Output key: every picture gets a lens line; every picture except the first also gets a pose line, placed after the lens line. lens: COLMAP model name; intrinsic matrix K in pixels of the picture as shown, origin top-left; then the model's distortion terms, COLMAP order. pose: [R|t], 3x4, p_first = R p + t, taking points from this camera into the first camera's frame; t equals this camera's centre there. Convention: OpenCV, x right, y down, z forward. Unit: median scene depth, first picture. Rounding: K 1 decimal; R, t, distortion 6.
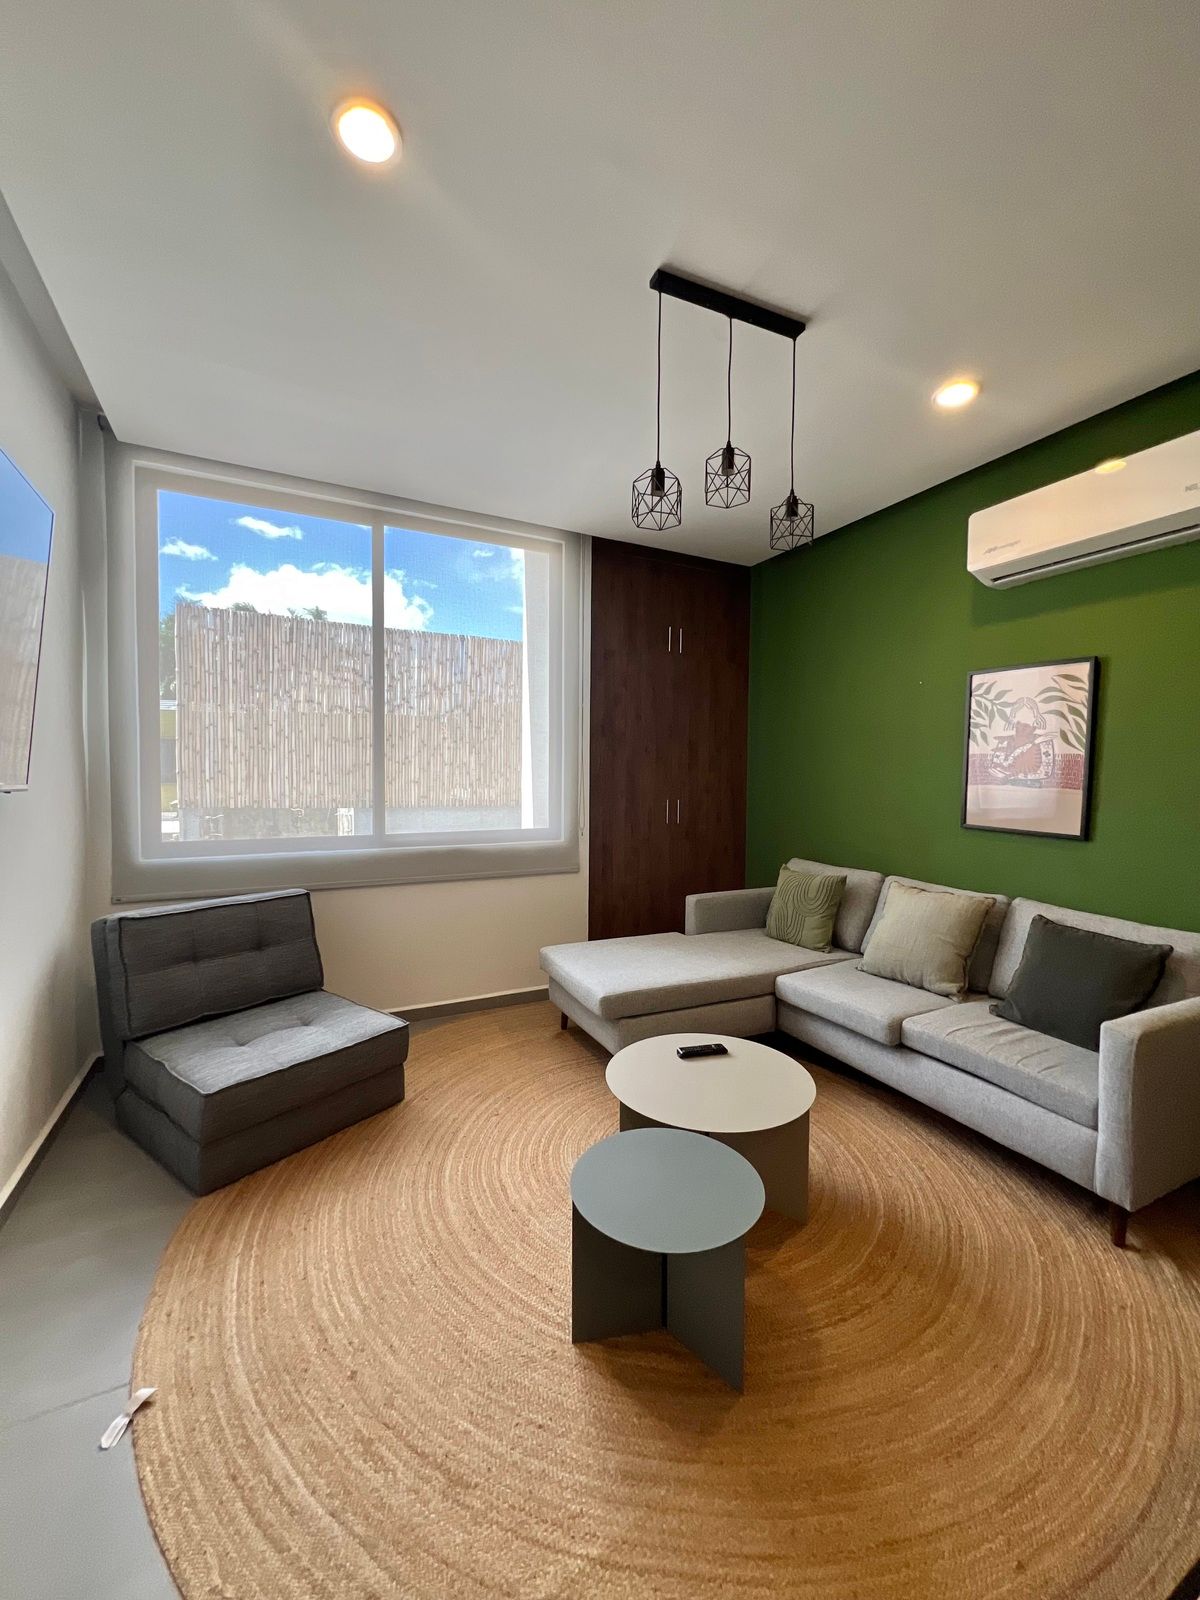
lens RADIAL K [[642.3, 0, 600.0], [0, 642.3, 800.0], [0, 0, 1]] dist [0.002113, 0.000221]
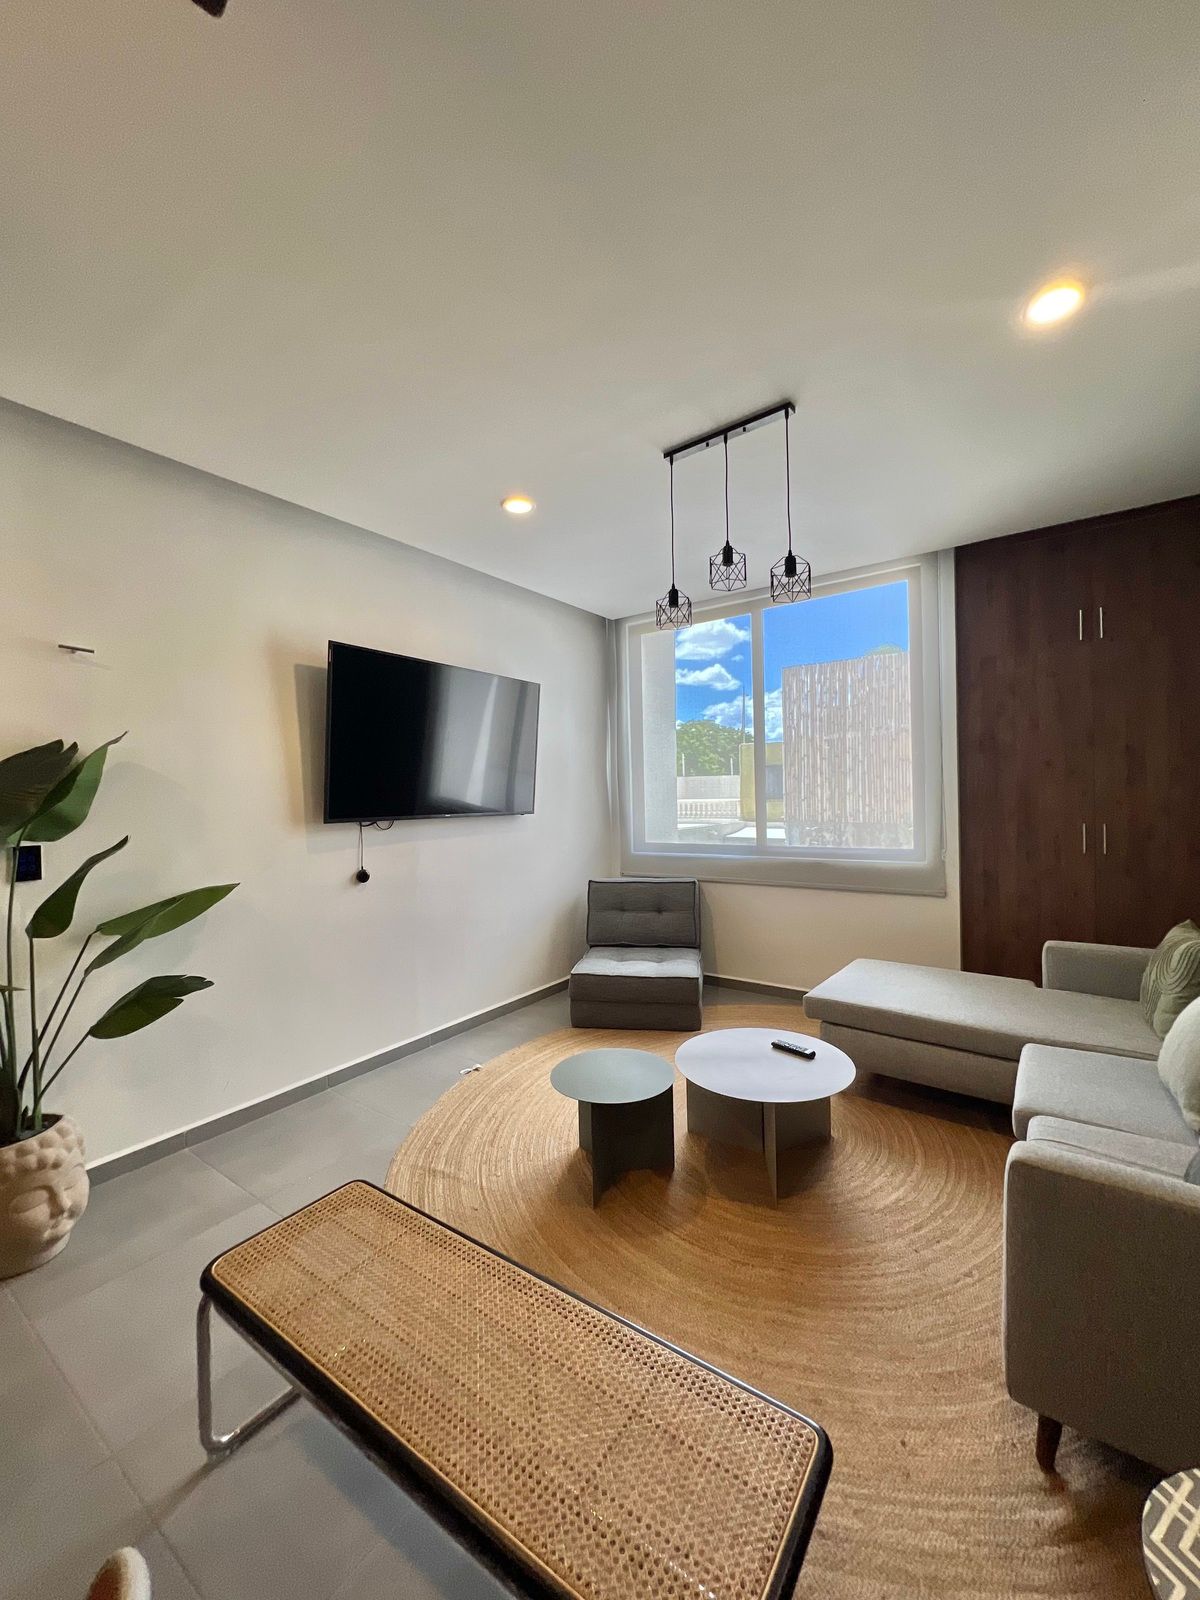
lens RADIAL K [[639.0, 0, 600.0], [0, 639.0, 800.0], [0, 0, 1]] dist [-0.001035, 0.000190]
pose [[0.454794, -0.008461, -0.890557, 0.747097], [-0.009139, 0.999858, -0.014166, -0.018119], [0.890550, 0.014581, 0.454652, 0.139783]]
